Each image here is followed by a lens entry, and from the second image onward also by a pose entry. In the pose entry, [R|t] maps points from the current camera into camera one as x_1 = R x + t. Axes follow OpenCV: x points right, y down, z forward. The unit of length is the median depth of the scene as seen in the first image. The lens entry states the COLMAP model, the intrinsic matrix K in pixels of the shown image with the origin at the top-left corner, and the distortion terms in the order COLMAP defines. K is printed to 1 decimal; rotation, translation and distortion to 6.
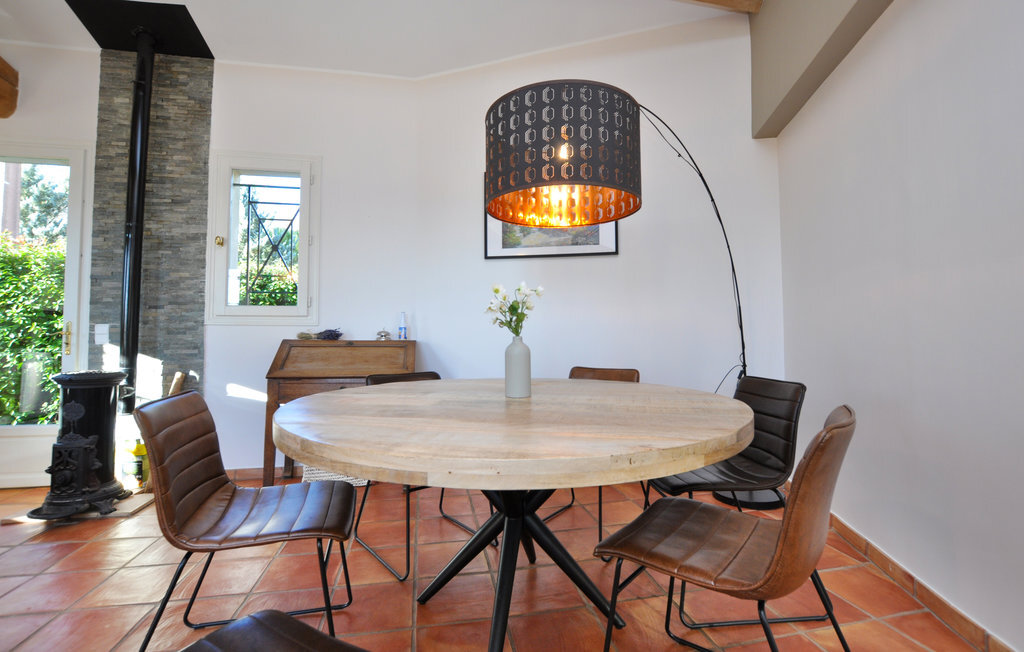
lens RADIAL K [[457.7, 0, 513.9], [0, 457.7, 323.2], [0, 0, 1]] dist [-0.026629, 0.002159]
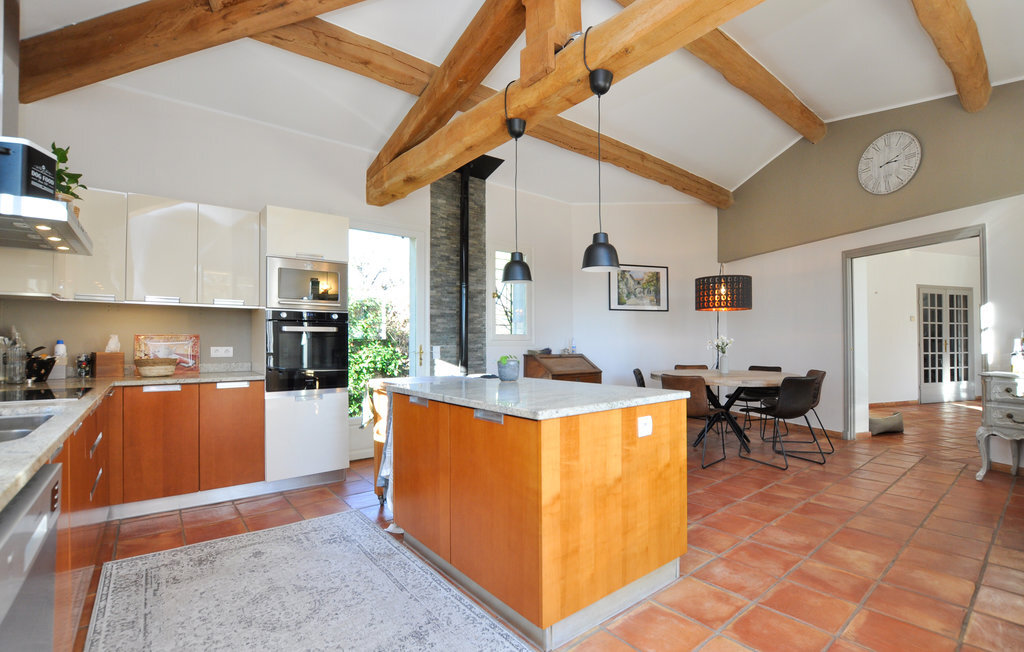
lens RADIAL K [[457.7, 0, 506.9], [0, 457.7, 336.0], [0, 0, 1]] dist [-0.026629, 0.002159]
pose [[0.893734, 0.010138, 0.448482, -1.367385], [-0.024193, 0.999379, 0.025621, -0.076981], [-0.447944, -0.033748, 0.893425, -0.524046]]
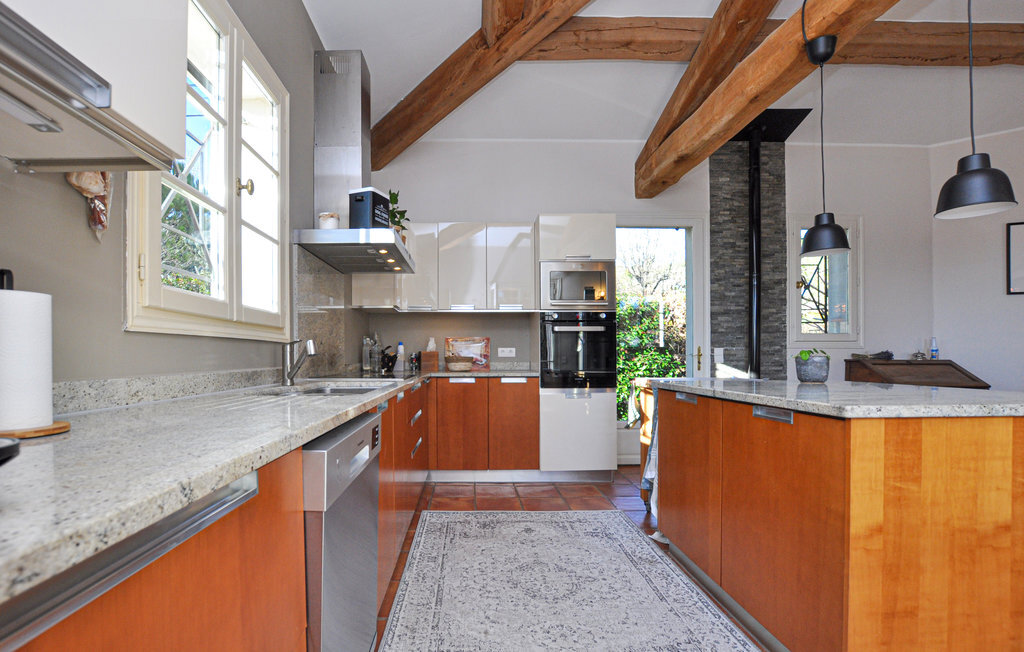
lens RADIAL K [[457.7, 0, 512.1], [0, 457.7, 400.3], [0, 0, 1]] dist [-0.026629, 0.002159]
pose [[0.982007, 0.006269, -0.188739, -1.228891], [0.004814, 0.998293, 0.058206, 0.075349], [0.188781, -0.058067, 0.980301, -0.473231]]
